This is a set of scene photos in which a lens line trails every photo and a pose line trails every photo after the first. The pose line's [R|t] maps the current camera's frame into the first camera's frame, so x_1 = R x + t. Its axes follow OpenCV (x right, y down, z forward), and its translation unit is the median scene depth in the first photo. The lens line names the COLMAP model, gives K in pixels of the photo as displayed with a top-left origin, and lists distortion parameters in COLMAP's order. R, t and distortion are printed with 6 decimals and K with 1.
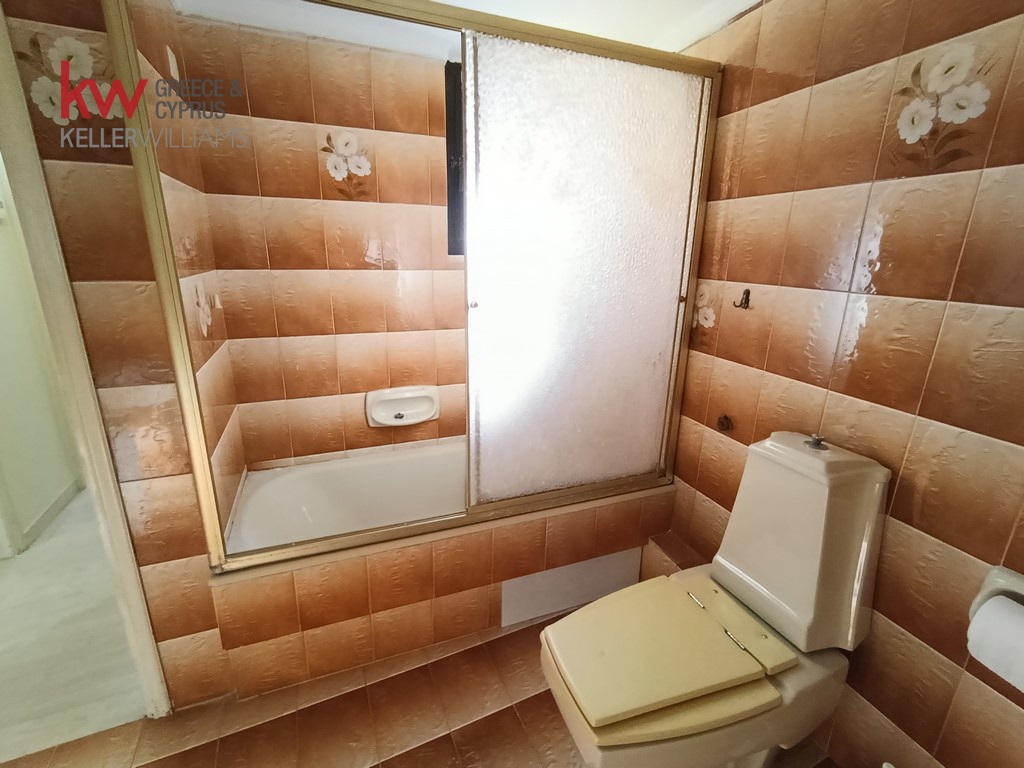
lens RADIAL K [[468.4, 0, 511.6], [0, 468.4, 383.6], [0, 0, 1]] dist [0.007970, -0.002201]
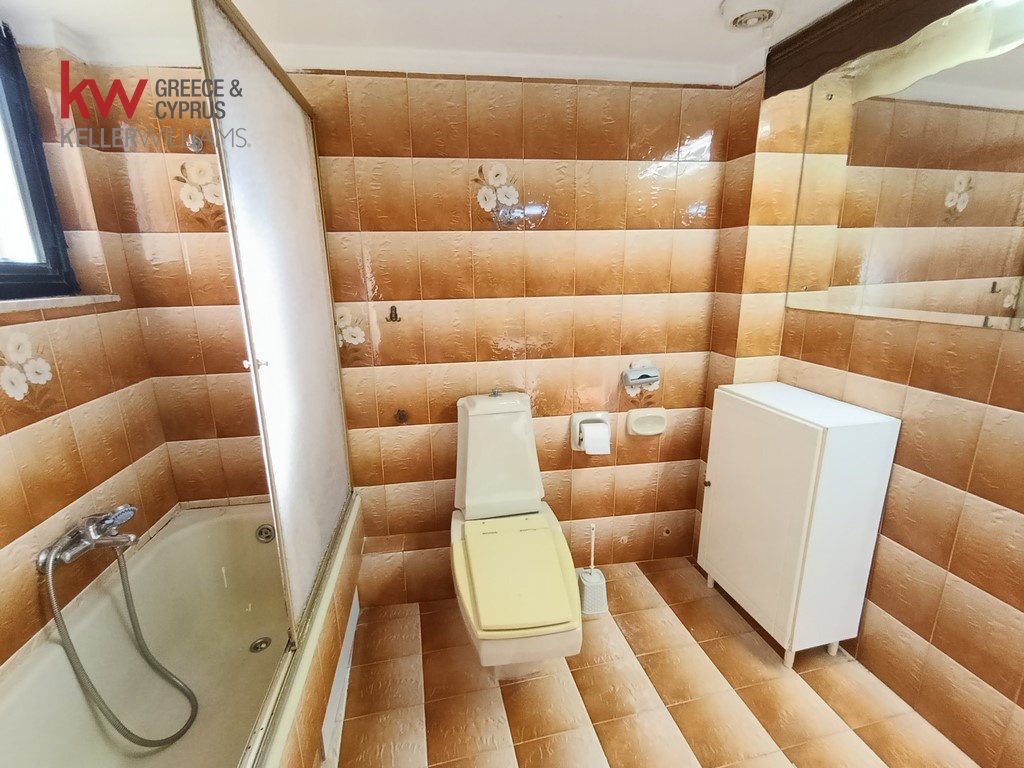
lens RADIAL K [[468.4, 0, 514.7], [0, 468.4, 383.2], [0, 0, 1]] dist [0.007970, -0.002201]
pose [[0.189337, -0.255959, 0.947964, -0.802063], [0.291911, 0.936450, 0.194547, -0.189846], [-0.937517, 0.239887, 0.252023, 0.528772]]
